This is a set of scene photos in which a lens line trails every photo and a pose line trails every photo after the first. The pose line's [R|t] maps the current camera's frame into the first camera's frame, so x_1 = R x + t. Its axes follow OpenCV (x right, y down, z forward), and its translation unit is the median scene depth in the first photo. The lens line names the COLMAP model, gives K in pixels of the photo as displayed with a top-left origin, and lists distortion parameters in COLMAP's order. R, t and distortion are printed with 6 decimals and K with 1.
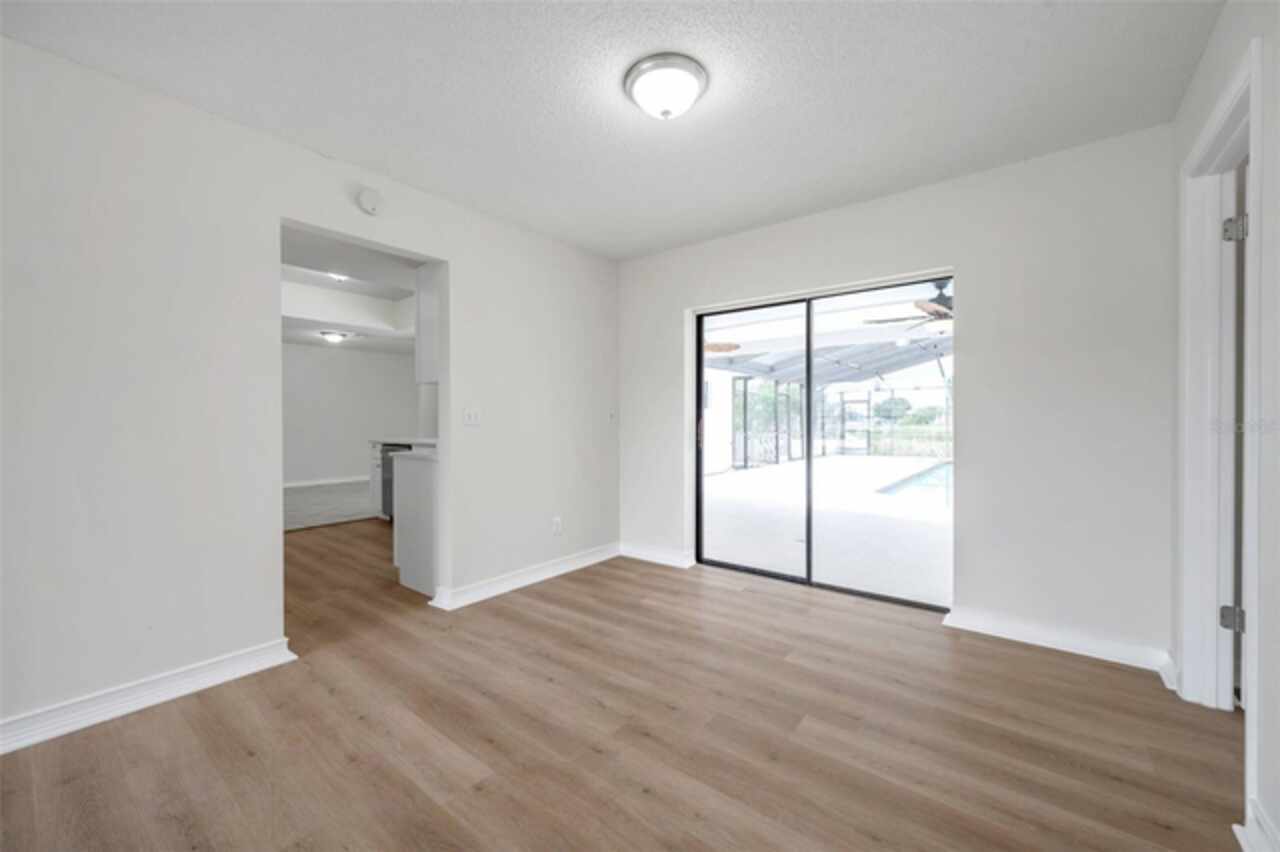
lens RADIAL K [[504.6, 0, 640.0], [0, 504.6, 426.0], [0, 0, 1]] dist [-0.001281, -0.000435]
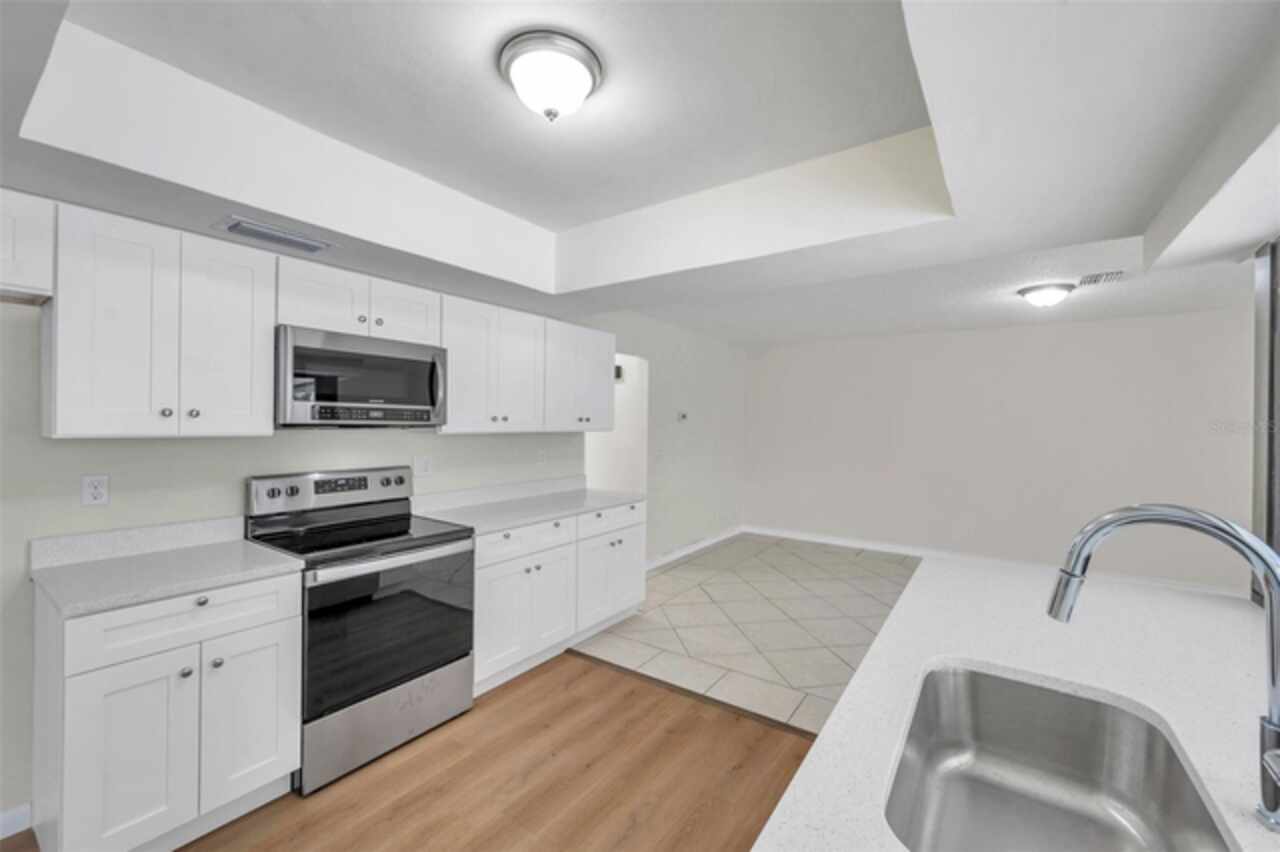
lens RADIAL K [[510.0, 0, 640.0], [0, 510.0, 426.0], [0, 0, 1]] dist [-0.000284, -0.000375]
pose [[0.056338, 0.002341, -0.998409, -0.387866], [-0.017035, 0.999854, 0.001383, -0.123857], [0.998266, 0.016930, 0.056370, 1.589471]]
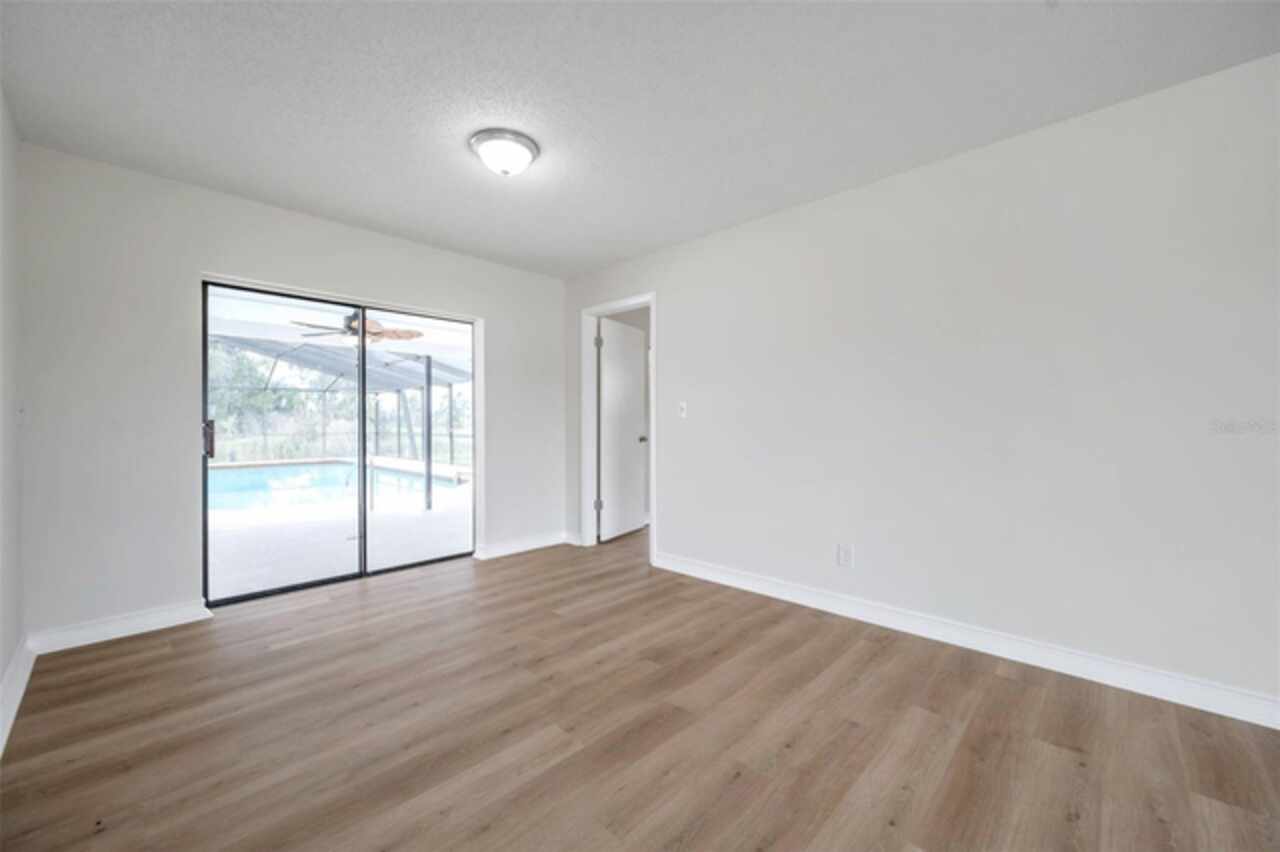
lens RADIAL K [[504.6, 0, 640.0], [0, 504.6, 426.0], [0, 0, 1]] dist [-0.001281, -0.000435]
pose [[0.089602, -0.005564, 0.995962, -0.809193], [0.009288, 0.999946, 0.004751, -0.000657], [-0.995934, 0.008824, 0.089649, 0.394808]]
